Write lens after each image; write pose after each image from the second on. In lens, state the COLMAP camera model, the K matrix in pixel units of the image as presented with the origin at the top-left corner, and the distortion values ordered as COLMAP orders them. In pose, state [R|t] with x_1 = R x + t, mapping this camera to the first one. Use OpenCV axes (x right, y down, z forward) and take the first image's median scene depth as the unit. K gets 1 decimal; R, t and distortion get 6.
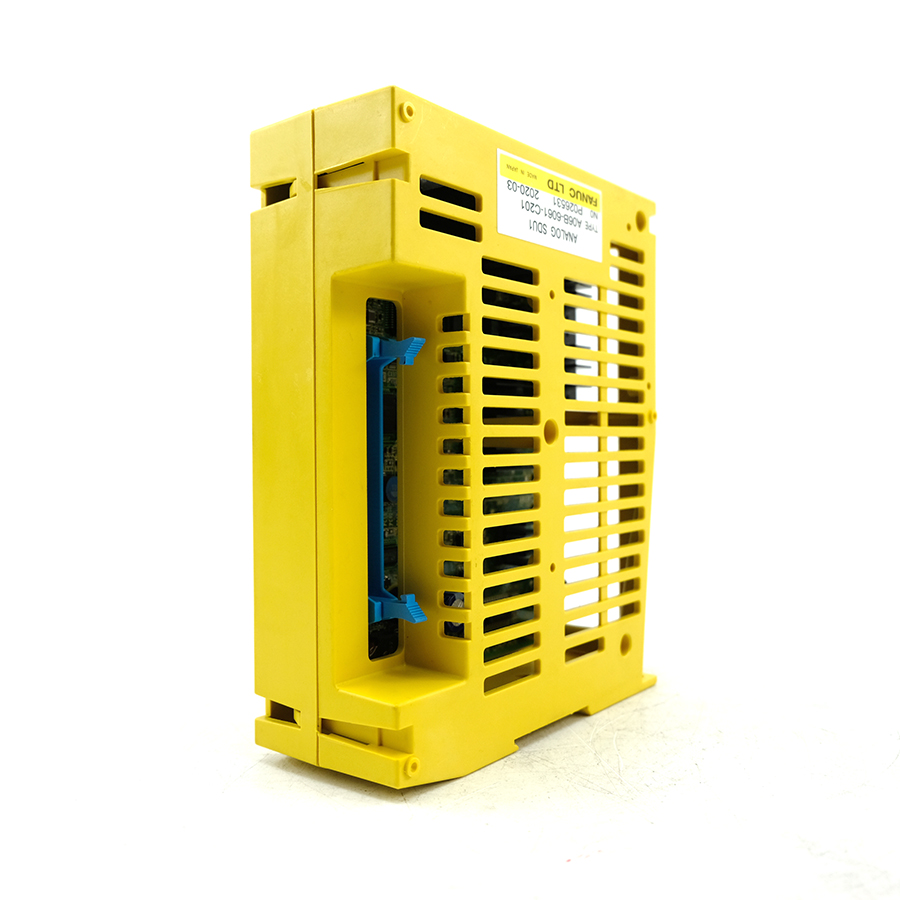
lens RADIAL K [[910.3, 0, 451.8], [0, 910.3, 456.7], [0, 0, 1]] dist [-0.053427, 0.000000]
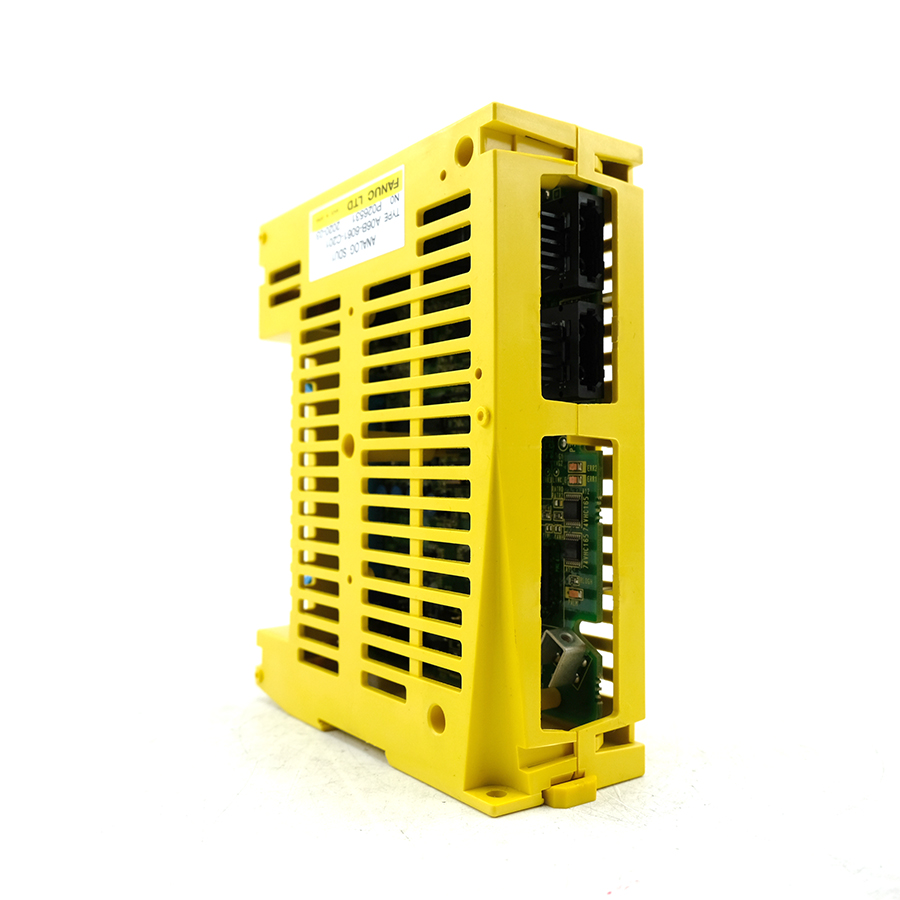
lens RADIAL K [[910.3, 0, 444.8], [0, 910.3, 445.9], [0, 0, 1]] dist [-0.053427, 0.000000]
pose [[-0.276858, -0.017367, -0.960754, 1.080131], [-0.016379, 0.999777, -0.013353, -0.015141], [0.960771, 0.012039, -0.277081, 1.410431]]
